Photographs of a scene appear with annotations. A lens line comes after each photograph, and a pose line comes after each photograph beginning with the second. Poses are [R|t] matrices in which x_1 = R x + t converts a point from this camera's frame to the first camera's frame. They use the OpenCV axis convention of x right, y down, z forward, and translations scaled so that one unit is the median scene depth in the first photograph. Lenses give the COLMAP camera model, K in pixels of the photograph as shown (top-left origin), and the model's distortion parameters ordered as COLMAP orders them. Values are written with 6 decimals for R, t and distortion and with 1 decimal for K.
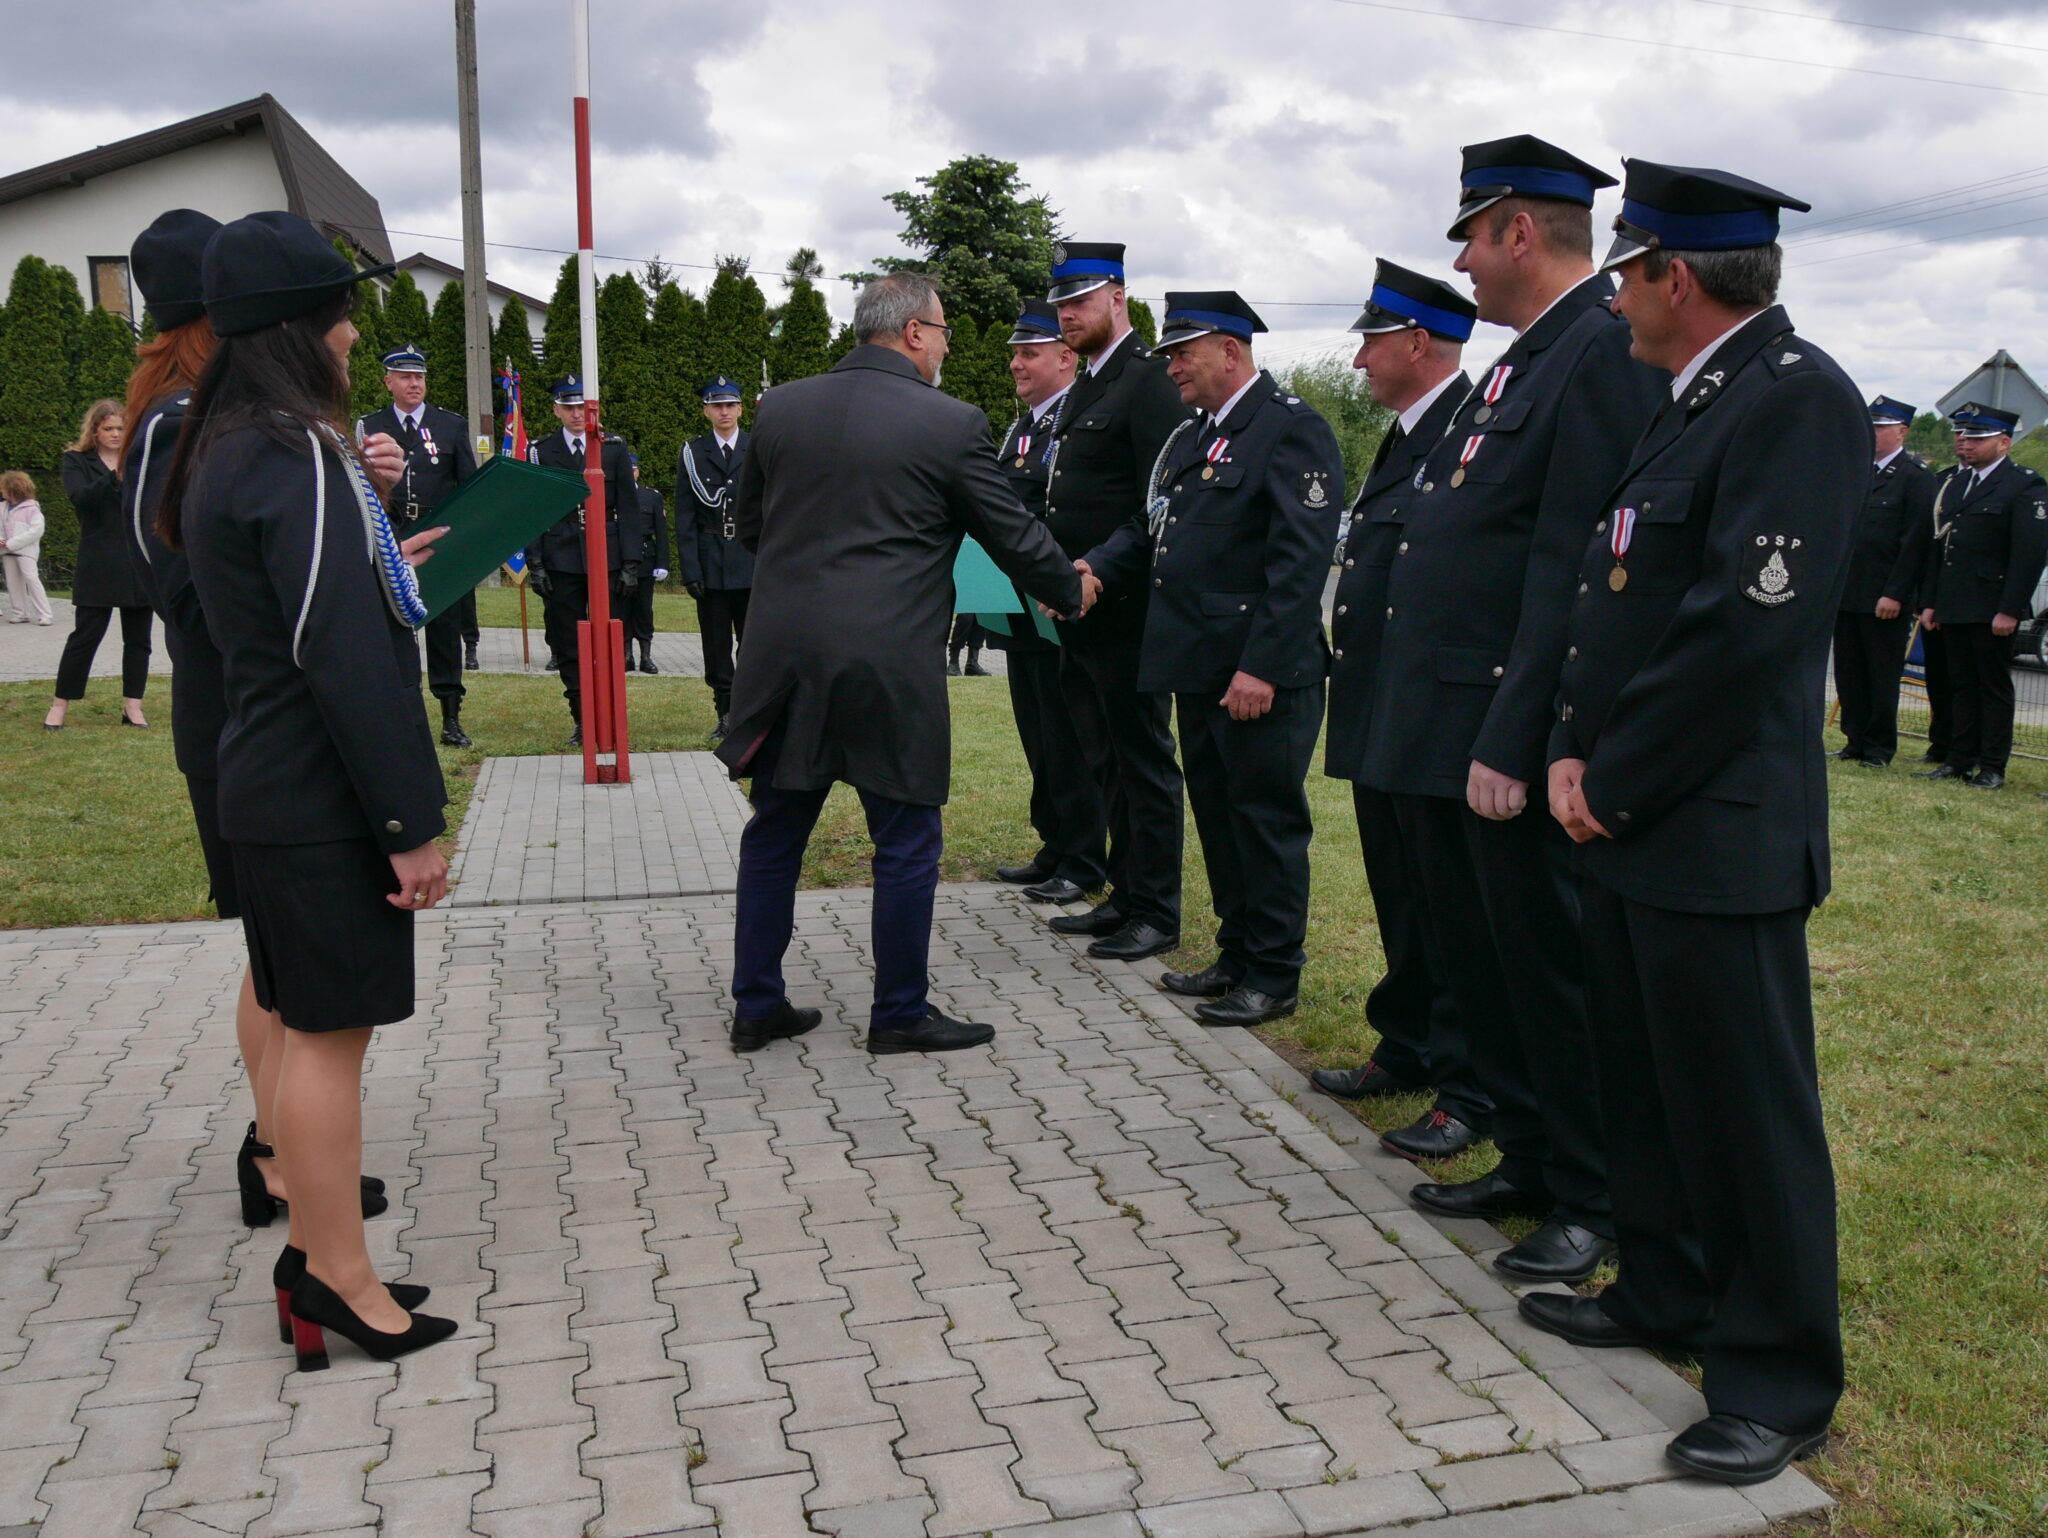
lens RADIAL K [[1852.3, 0, 1029.0], [0, 1852.3, 760.3], [0, 0, 1]] dist [-0.049881, 0.024577]
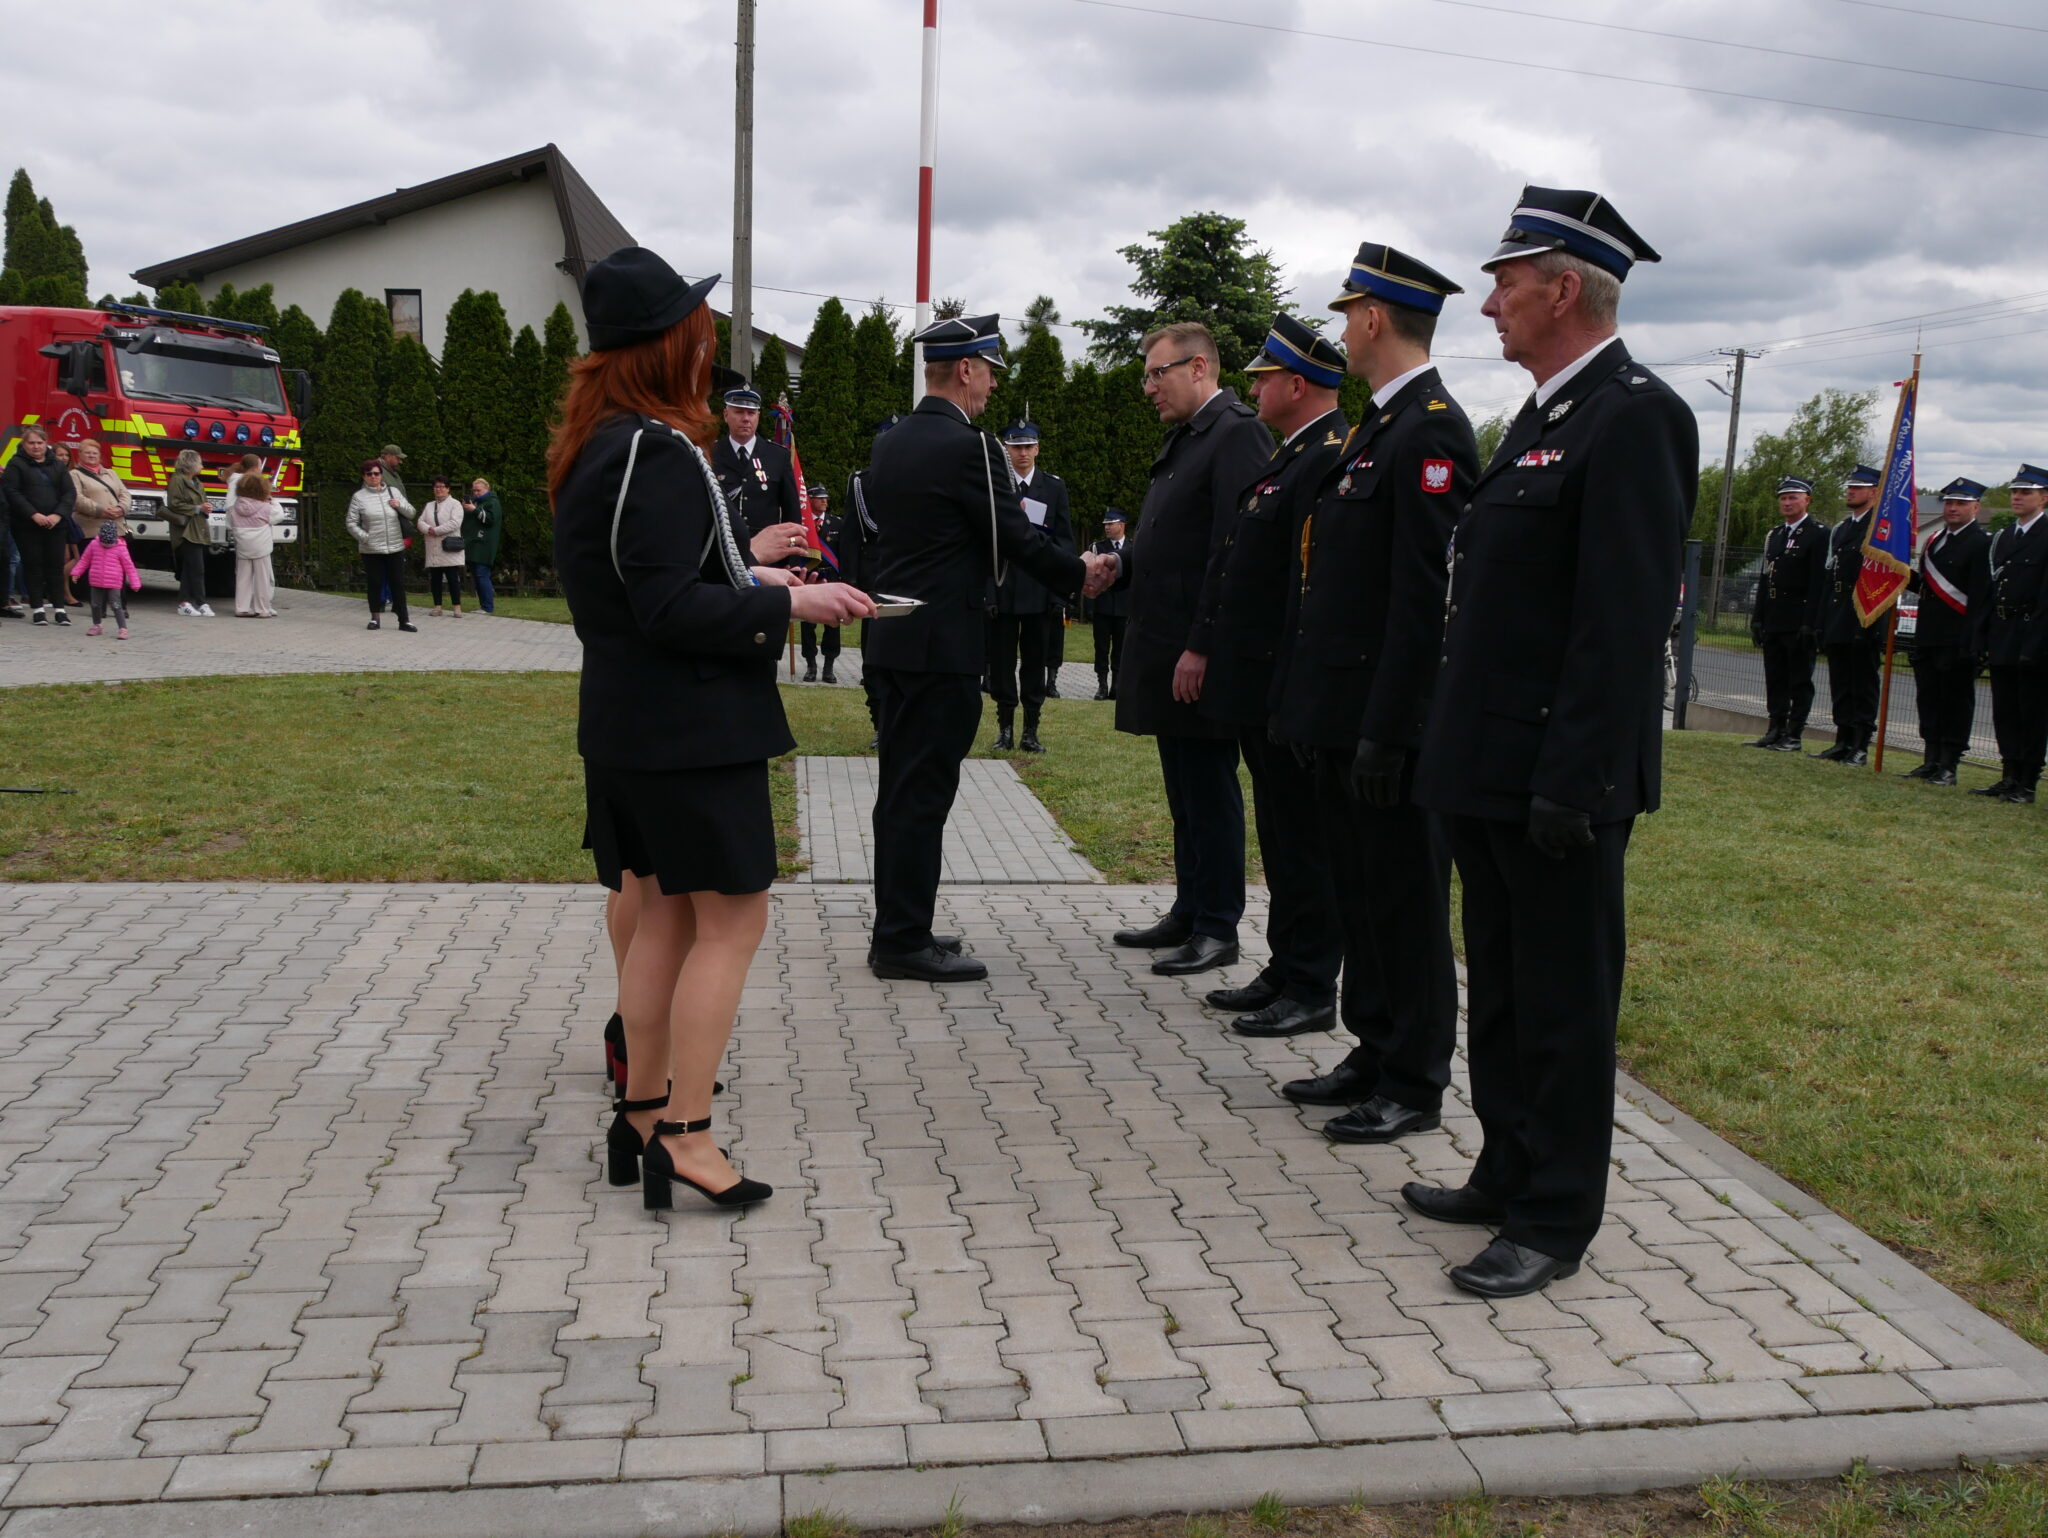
lens RADIAL K [[1784.9, 0, 1014.7], [0, 1784.9, 767.4], [0, 0, 1]] dist [-0.054991, 0.033304]
pose [[0.993738, 0.044868, -0.102329, -0.106164], [-0.045916, 0.998914, -0.007908, 0.015215], [0.101863, 0.012557, 0.994719, -0.104573]]
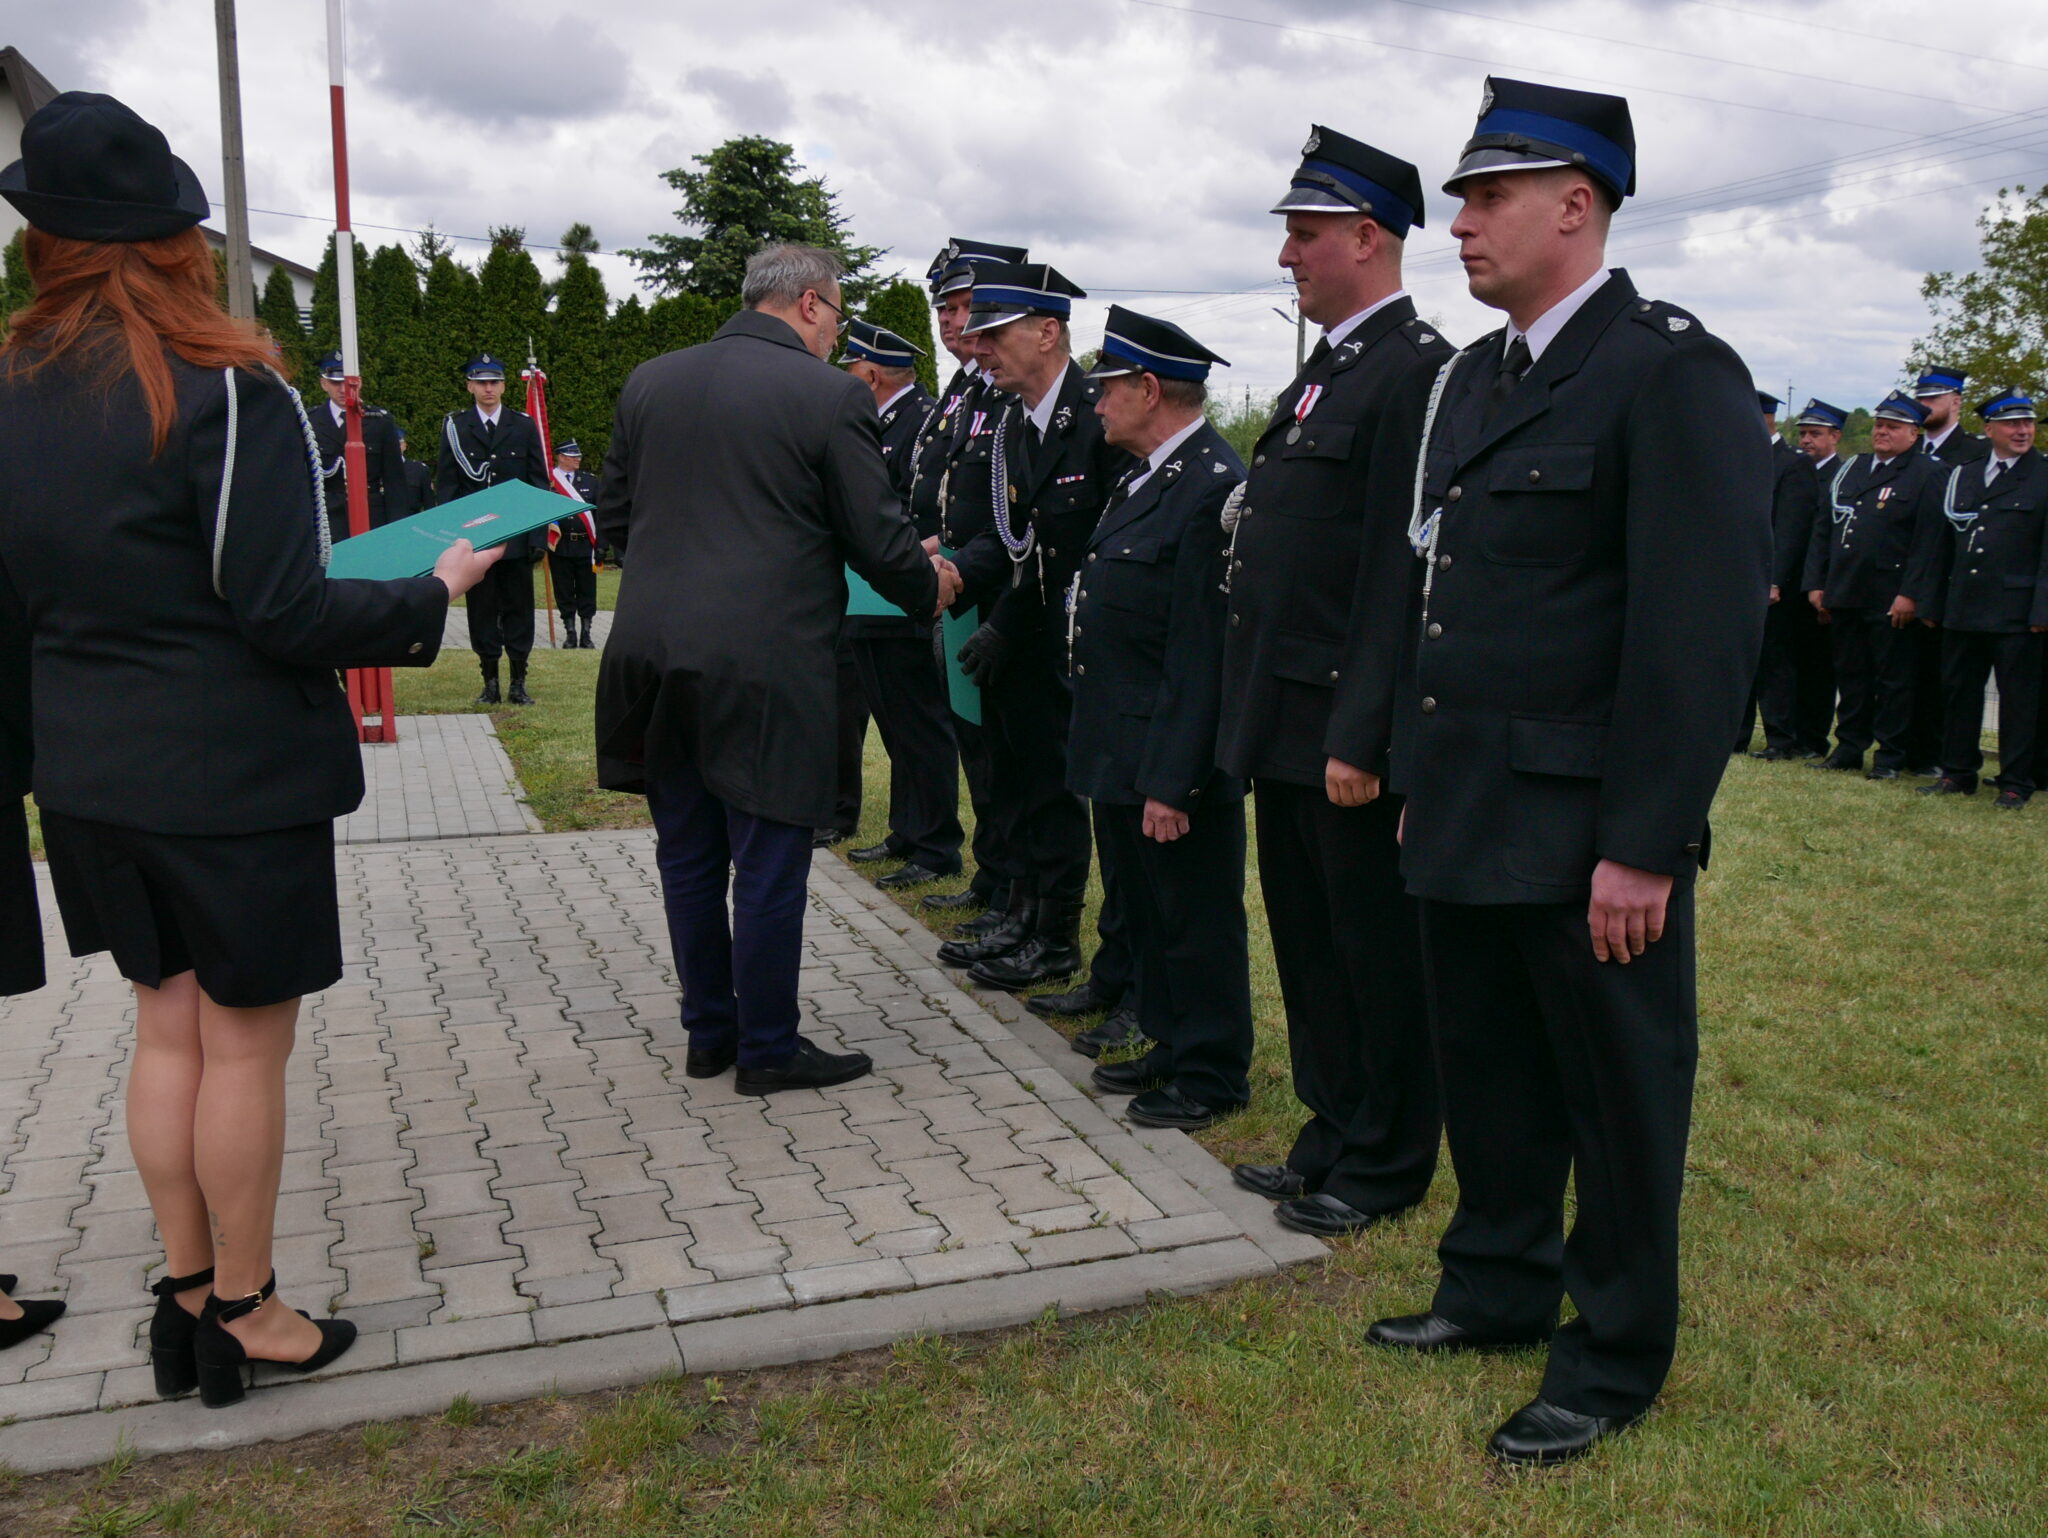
lens RADIAL K [[1854.9, 0, 1035.6], [0, 1854.9, 788.5], [0, 0, 1]] dist [-0.036687, 0.006912]
pose [[0.993729, -0.007943, 0.111535, 0.051147], [0.005174, 0.999672, 0.025095, 0.025236], [-0.111698, -0.024361, 0.993444, -0.151149]]
